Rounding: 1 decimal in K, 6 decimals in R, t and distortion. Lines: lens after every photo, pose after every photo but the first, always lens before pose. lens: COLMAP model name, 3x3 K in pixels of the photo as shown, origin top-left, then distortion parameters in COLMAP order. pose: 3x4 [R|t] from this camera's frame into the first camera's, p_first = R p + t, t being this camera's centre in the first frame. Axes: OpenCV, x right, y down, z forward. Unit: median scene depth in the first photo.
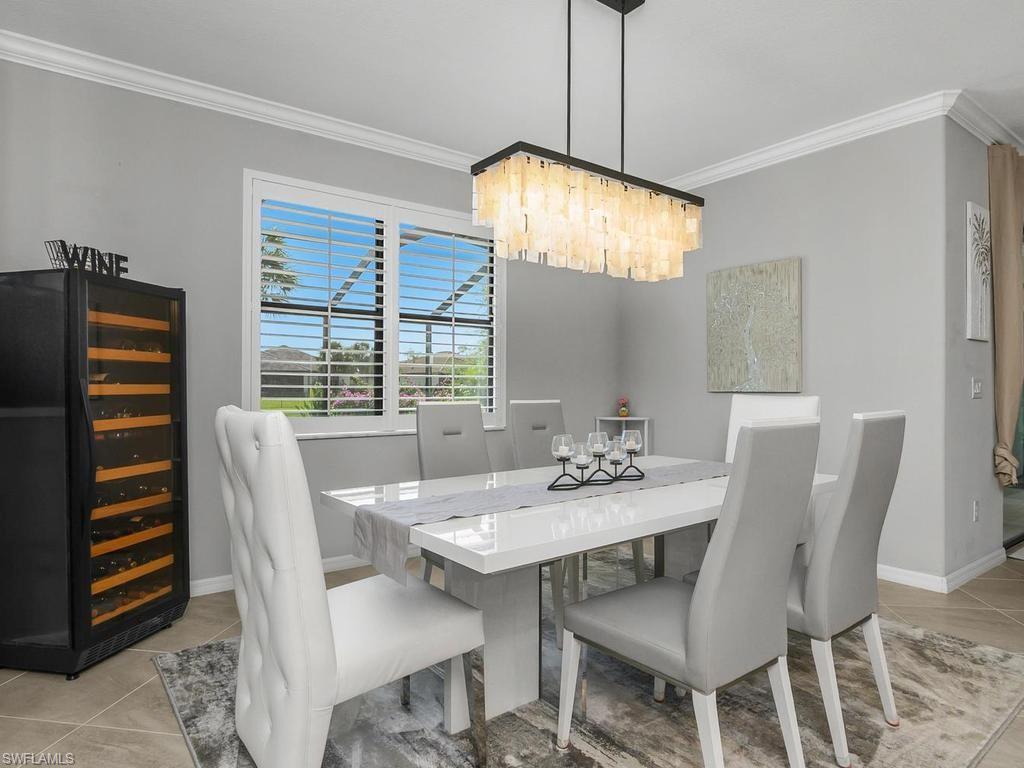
lens RADIAL K [[584.4, 0, 512.0], [0, 584.4, 384.0], [0, 0, 1]] dist [-0.039928, -0.000447]
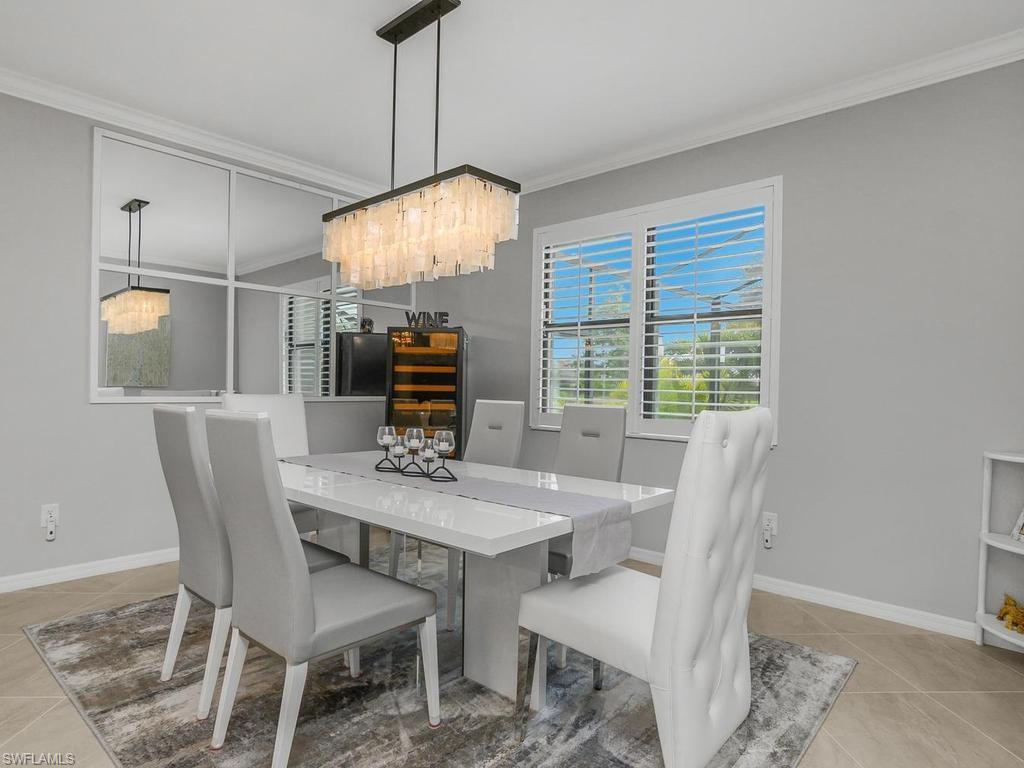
lens RADIAL K [[584.4, 0, 512.0], [0, 584.4, 384.0], [0, 0, 1]] dist [-0.039928, -0.000447]
pose [[0.212834, -0.006318, -0.977068, 1.177045], [-0.010778, 0.999903, -0.008813, 0.007906], [0.977029, 0.012406, 0.212745, 0.896274]]
